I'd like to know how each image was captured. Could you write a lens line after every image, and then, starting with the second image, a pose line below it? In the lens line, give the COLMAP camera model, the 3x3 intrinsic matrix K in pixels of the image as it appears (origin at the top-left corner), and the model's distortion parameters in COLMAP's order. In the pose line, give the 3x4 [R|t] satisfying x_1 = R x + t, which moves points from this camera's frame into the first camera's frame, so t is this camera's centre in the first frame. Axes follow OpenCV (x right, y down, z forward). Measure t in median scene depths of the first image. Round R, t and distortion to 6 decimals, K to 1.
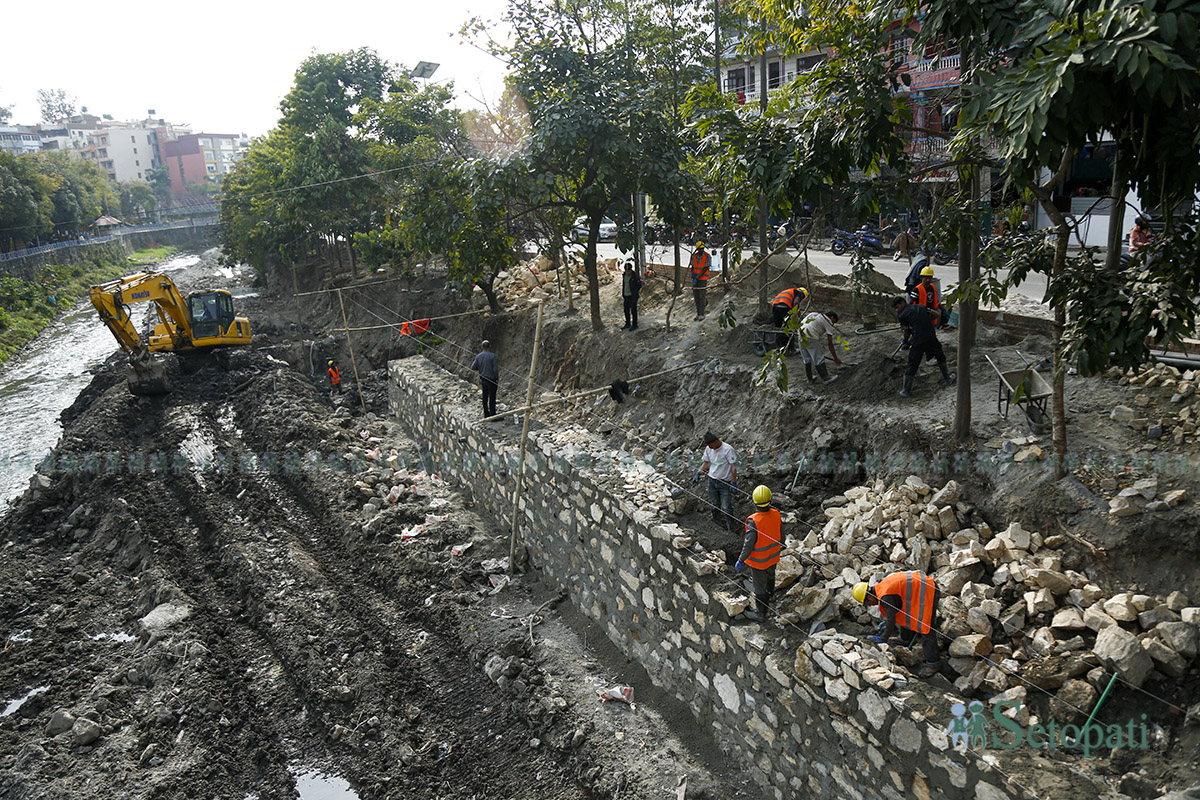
lens RADIAL K [[835.6, 0, 576.5], [0, 835.6, 410.8], [0, 0, 1]] dist [-0.099347, 0.048123]
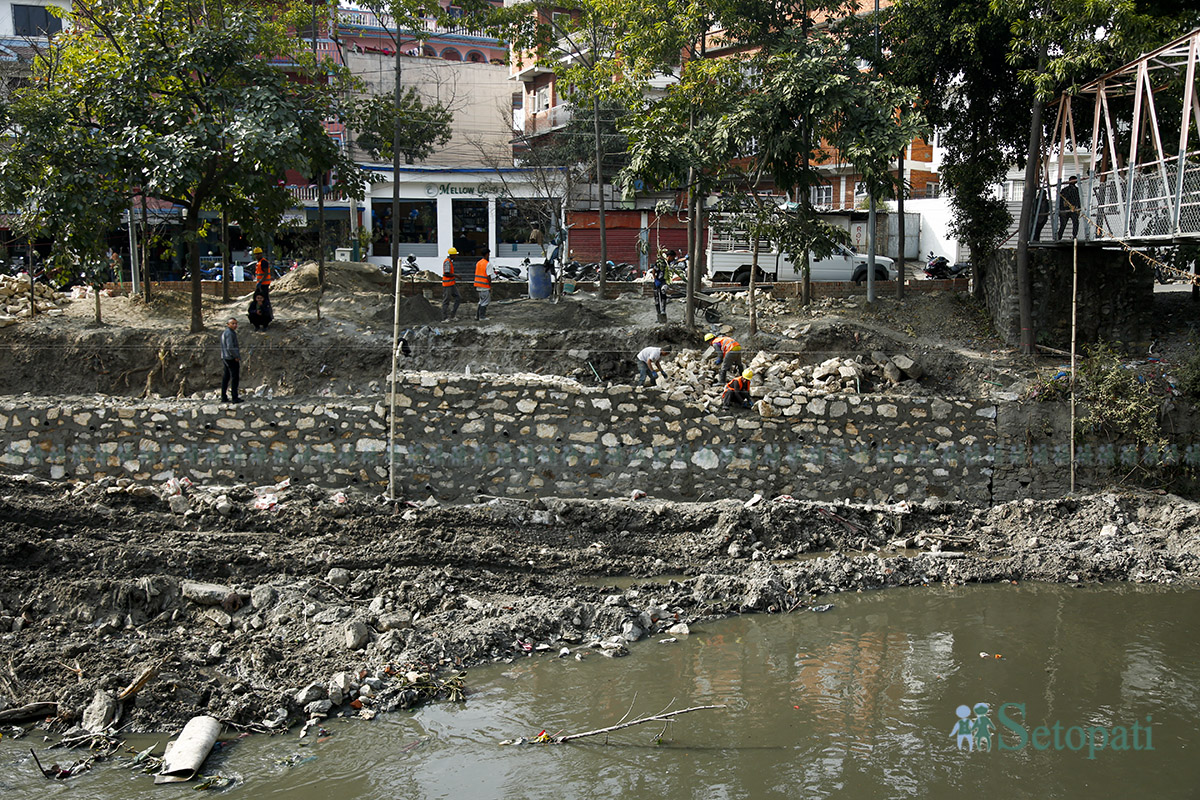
lens RADIAL K [[1093.6, 0, 591.1], [0, 1093.6, 393.3], [0, 0, 1]] dist [-0.024928, 0.000000]
pose [[0.445047, -0.037020, 0.894742, -1.125130], [0.201648, 0.977628, -0.059851, 0.172548], [-0.872509, 0.207059, 0.442555, 0.106917]]
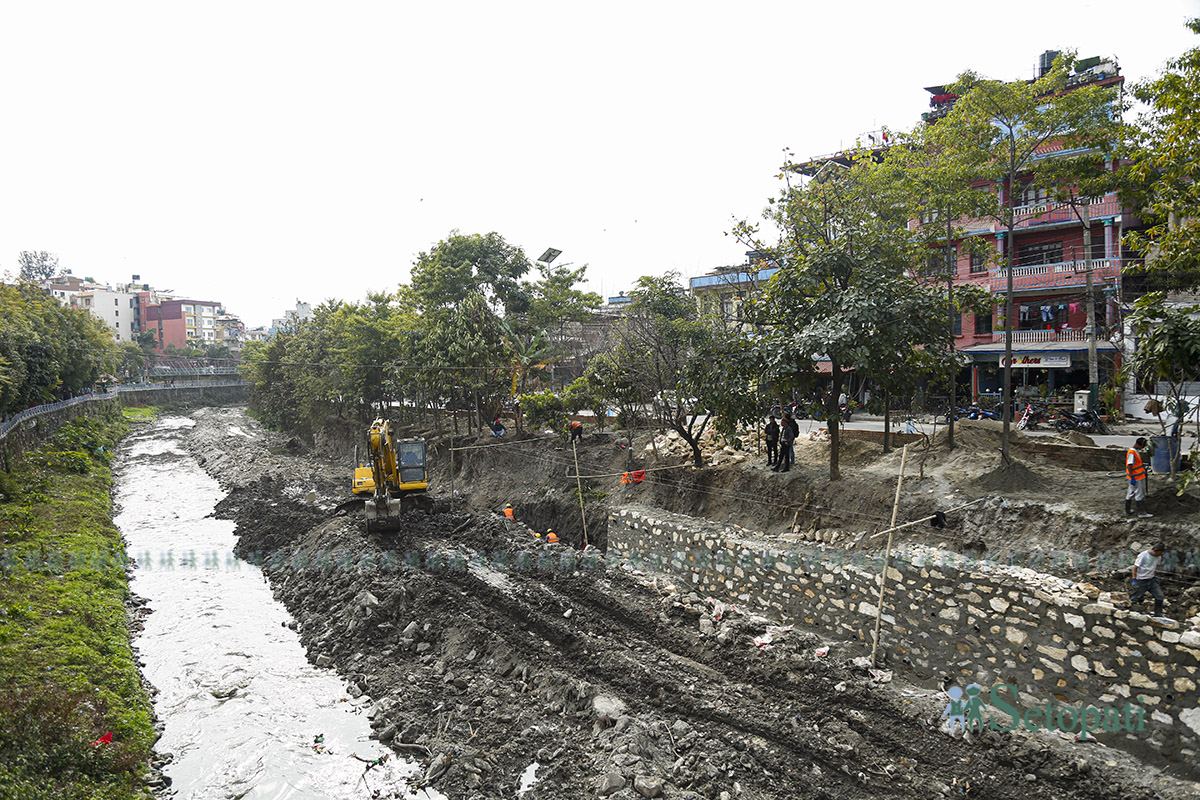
lens RADIAL K [[835.6, 0, 588.0], [0, 835.6, 404.3], [0, 0, 1]] dist [-0.099347, 0.048123]
pose [[0.998176, 0.029743, 0.052532, -0.515483], [-0.017652, 0.975974, -0.217169, 0.079353], [-0.057729, 0.215846, 0.974719, -0.184116]]
